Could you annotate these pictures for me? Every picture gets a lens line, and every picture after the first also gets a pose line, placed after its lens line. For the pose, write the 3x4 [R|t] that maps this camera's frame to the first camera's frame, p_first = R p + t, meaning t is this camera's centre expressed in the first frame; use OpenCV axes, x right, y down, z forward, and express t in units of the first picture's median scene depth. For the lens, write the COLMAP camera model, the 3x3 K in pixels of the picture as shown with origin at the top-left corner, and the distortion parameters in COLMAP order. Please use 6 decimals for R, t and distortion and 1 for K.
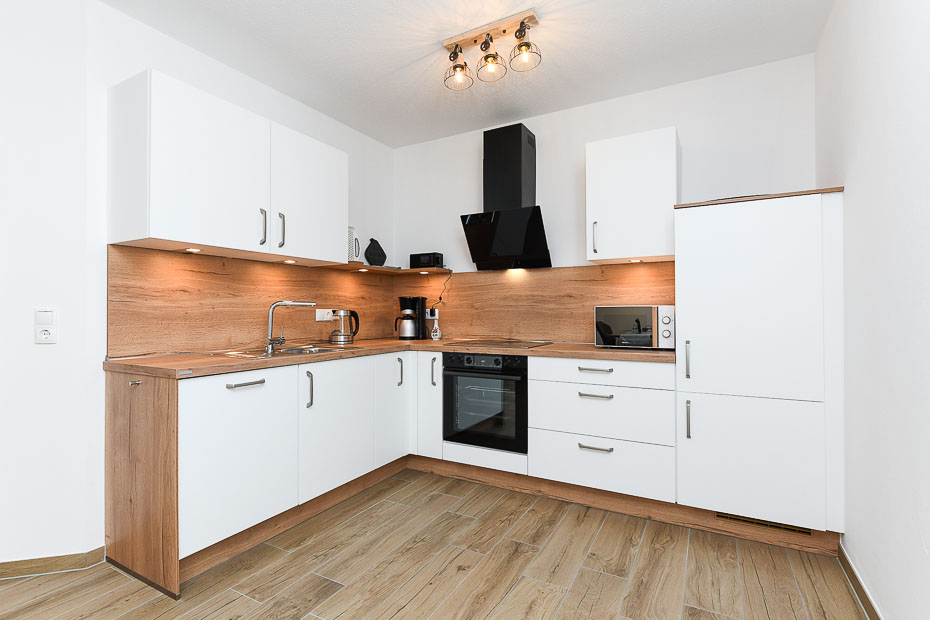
lens RADIAL K [[468.3, 0, 461.6], [0, 468.3, 307.6], [0, 0, 1]] dist [-0.022368, -0.000522]
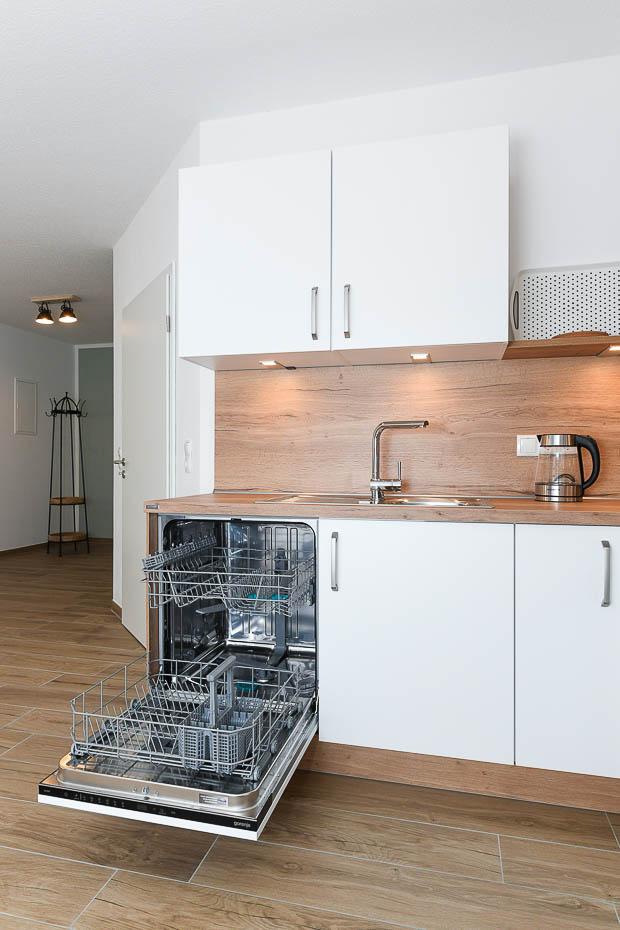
lens RADIAL K [[601.0, 0, 306.4], [0, 601.0, 466.8], [0, 0, 1]] dist [-0.012702, -0.000892]
pose [[0.214286, 0.020049, -0.976565, 0.359387], [0.010085, 0.999691, 0.022736, 0.024758], [0.976719, -0.014720, 0.214018, 0.664123]]
